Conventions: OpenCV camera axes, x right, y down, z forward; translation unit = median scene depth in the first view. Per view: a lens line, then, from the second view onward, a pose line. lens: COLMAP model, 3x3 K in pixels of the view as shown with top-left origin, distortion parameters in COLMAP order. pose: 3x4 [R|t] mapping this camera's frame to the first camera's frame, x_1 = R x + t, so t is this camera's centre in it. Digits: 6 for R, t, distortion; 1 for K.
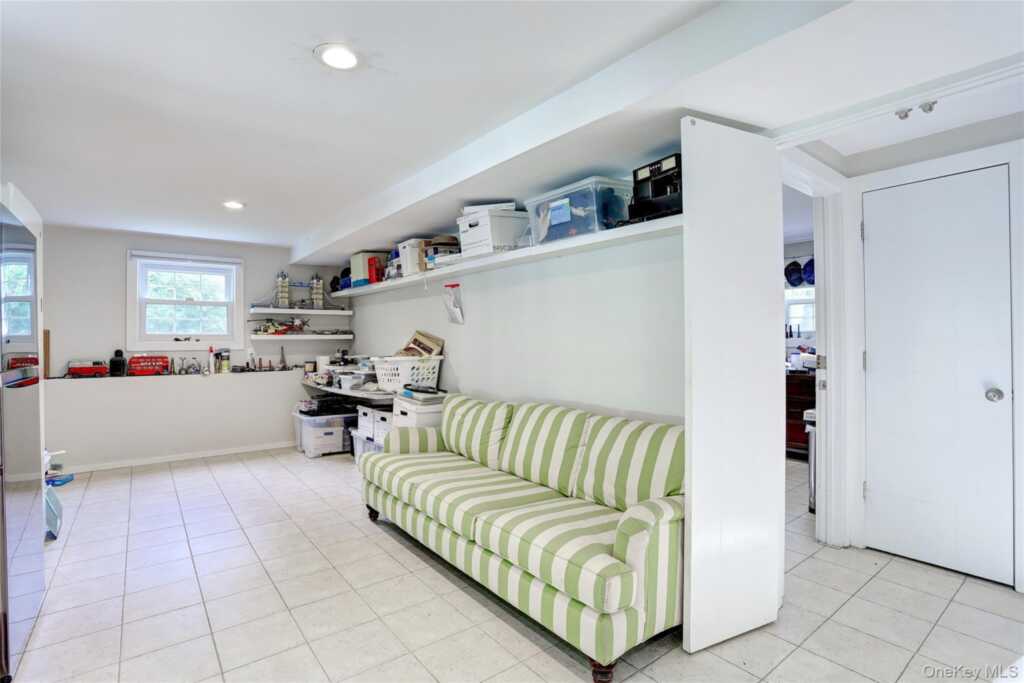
lens RADIAL K [[495.4, 0, 511.8], [0, 495.4, 338.4], [0, 0, 1]] dist [-0.033560, 0.002272]
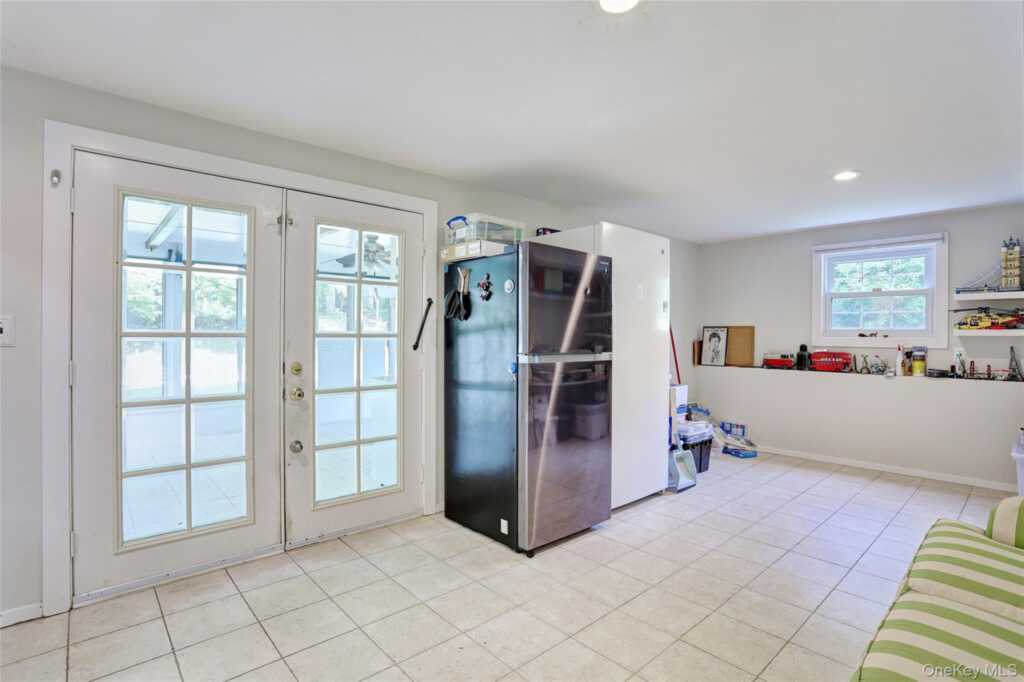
lens RADIAL K [[495.4, 0, 511.8], [0, 495.4, 339.8], [0, 0, 1]] dist [-0.033560, 0.002272]
pose [[0.084943, 0.014433, -0.996281, 0.168007], [-0.004785, 0.999889, 0.014077, 0.001491], [0.996374, 0.003571, 0.085003, 0.268510]]
